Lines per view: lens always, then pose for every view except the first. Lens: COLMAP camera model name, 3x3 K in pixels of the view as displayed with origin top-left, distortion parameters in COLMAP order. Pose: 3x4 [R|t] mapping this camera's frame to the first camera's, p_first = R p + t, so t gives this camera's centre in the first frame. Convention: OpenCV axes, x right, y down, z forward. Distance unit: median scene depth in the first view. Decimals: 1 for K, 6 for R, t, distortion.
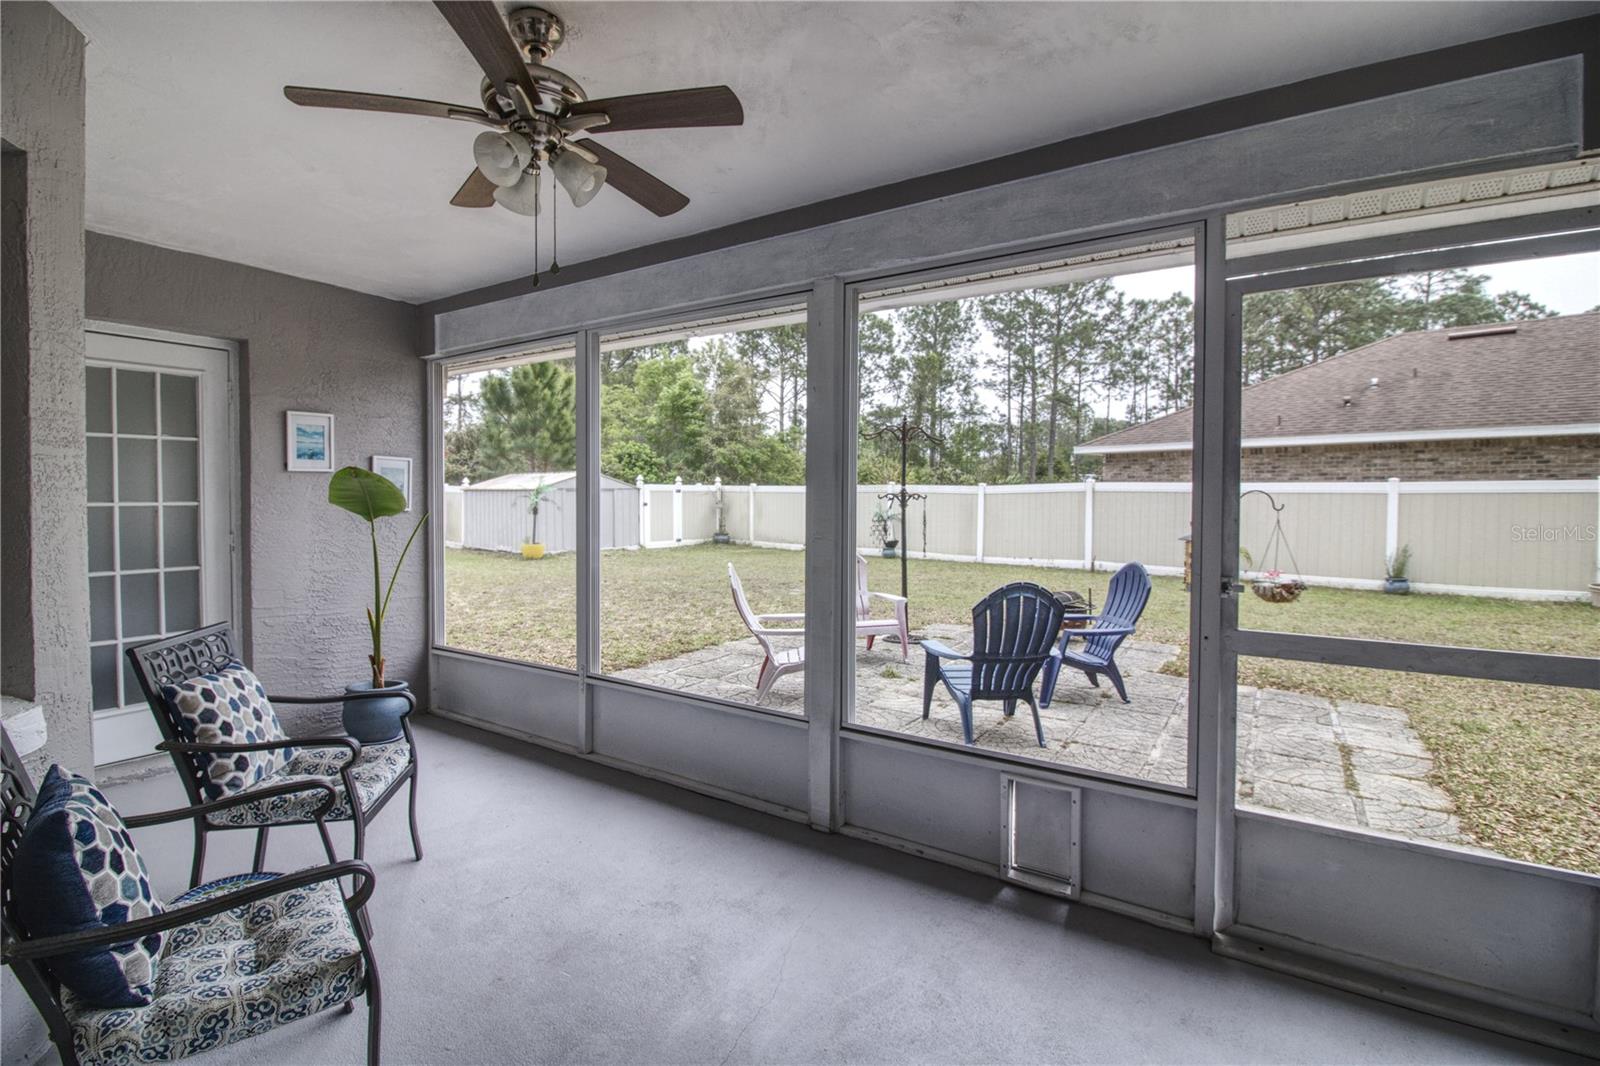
lens RADIAL K [[746.1, 0, 792.8], [0, 746.1, 519.3], [0, 0, 1]] dist [0.001209, 0.000168]
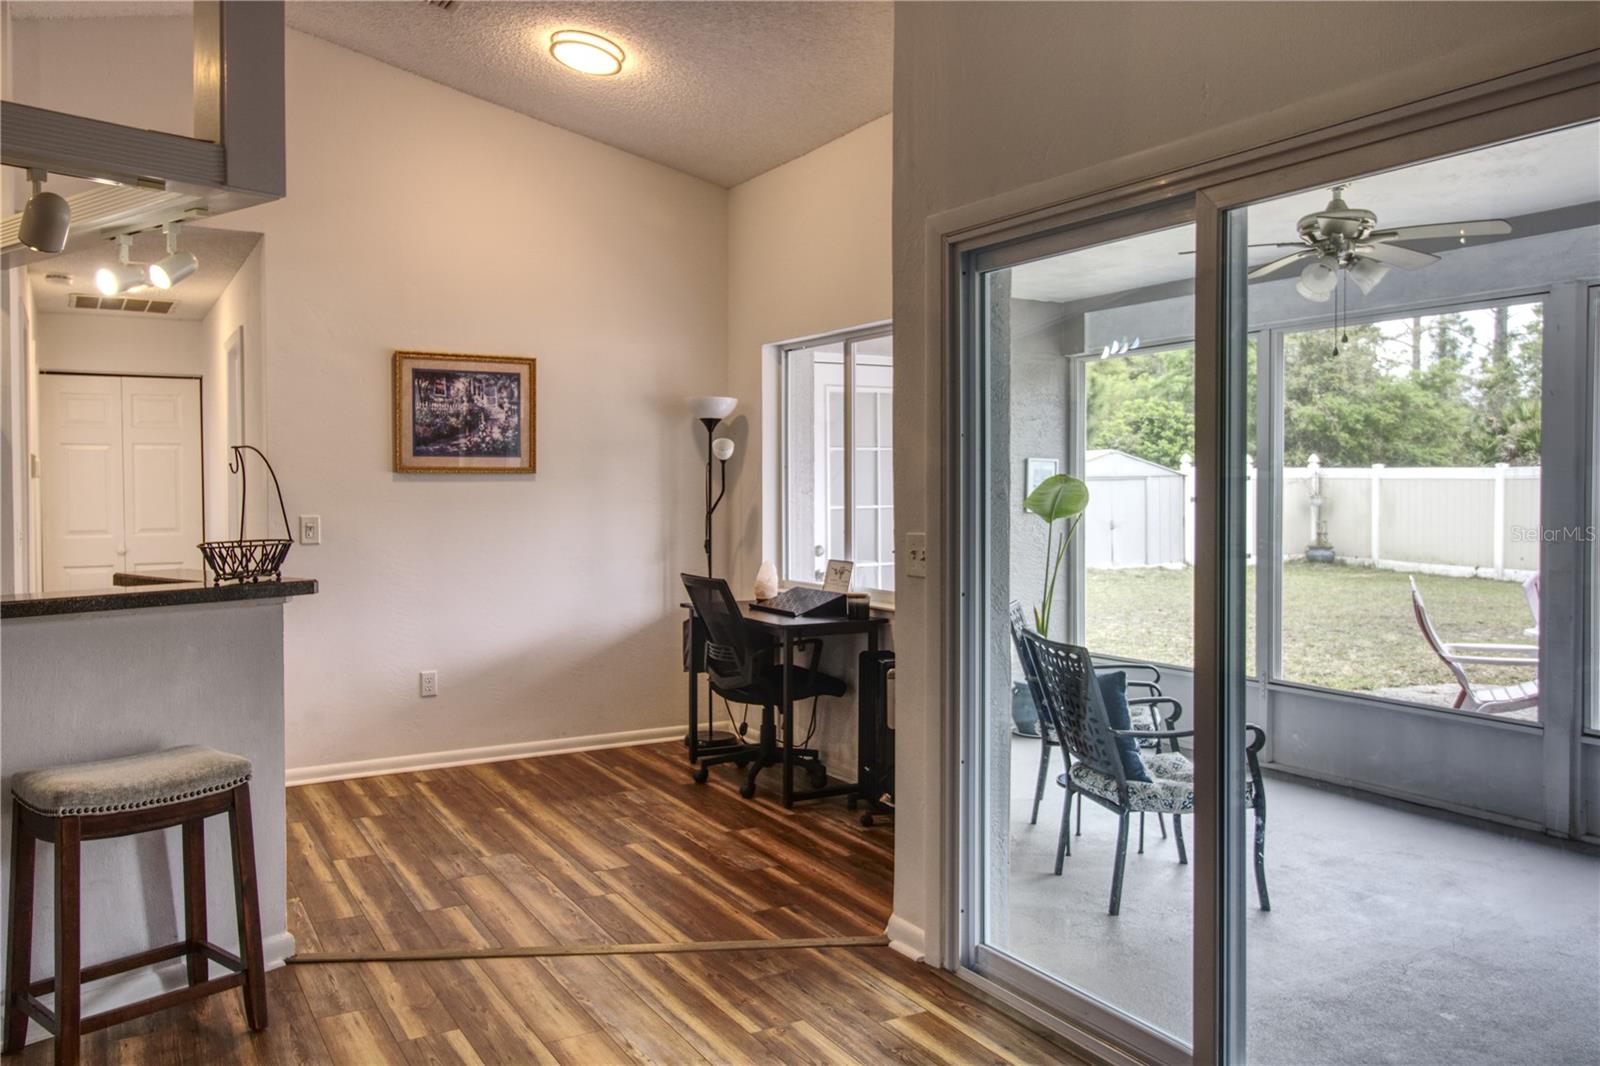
lens RADIAL K [[1241.3, 0, 793.7], [0, 1241.3, 513.4], [0, 0, 1]] dist [0.008568, 0.002846]
pose [[0.889985, 0.003561, -0.455977, -0.015711], [-0.006911, 0.999960, -0.005681, 0.000330], [0.455938, 0.008208, 0.889974, -0.131611]]
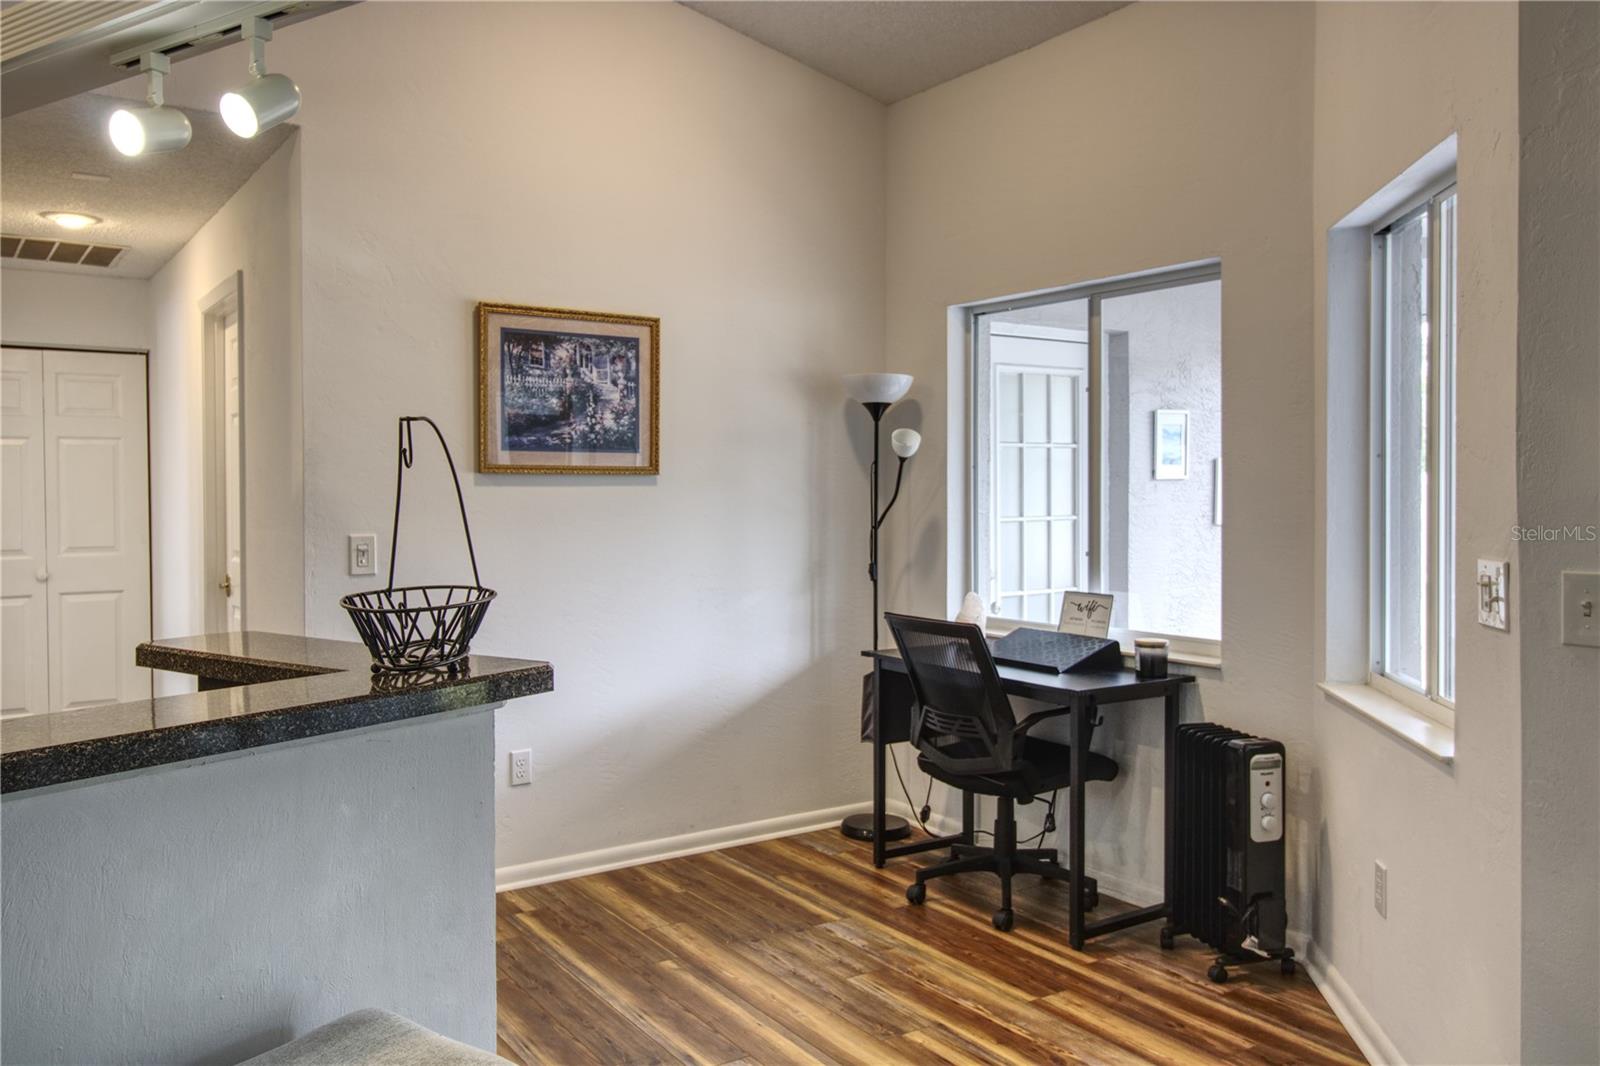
lens RADIAL K [[1241.3, 0, 793.7], [0, 1241.3, 513.4], [0, 0, 1]] dist [0.008568, 0.002846]
pose [[0.924213, 0.000176, -0.381878, -0.095895], [-0.004760, 0.999928, -0.011059, -0.001339], [0.381848, 0.012039, 0.924147, -0.090519]]
